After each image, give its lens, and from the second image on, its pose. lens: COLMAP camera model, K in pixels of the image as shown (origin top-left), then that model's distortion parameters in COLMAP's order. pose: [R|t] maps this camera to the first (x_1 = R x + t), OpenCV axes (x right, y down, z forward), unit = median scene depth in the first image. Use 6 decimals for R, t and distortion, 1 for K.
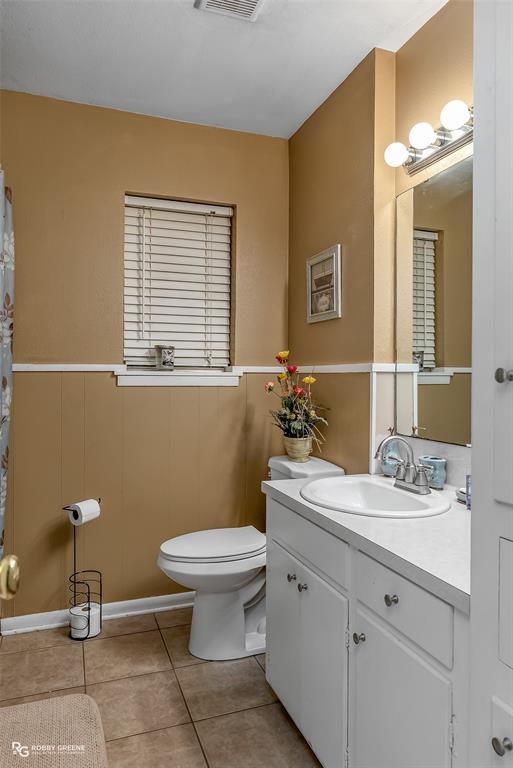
lens RADIAL K [[517.7, 0, 256.2], [0, 517.7, 383.0], [0, 0, 1]] dist [-0.002199, -0.000156]
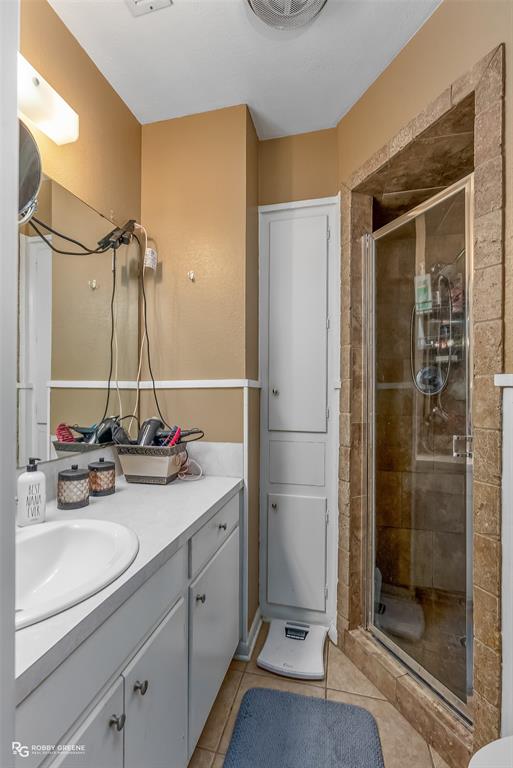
lens RADIAL K [[348.7, 0, 255.6], [0, 348.7, 385.1], [0, 0, 1]] dist [-0.003340, -0.000428]
pose [[0.826291, -0.002306, -0.563239, 0.883515], [-0.007782, 0.999849, -0.015510, -0.019838], [0.563190, 0.017199, 0.826148, 0.601349]]
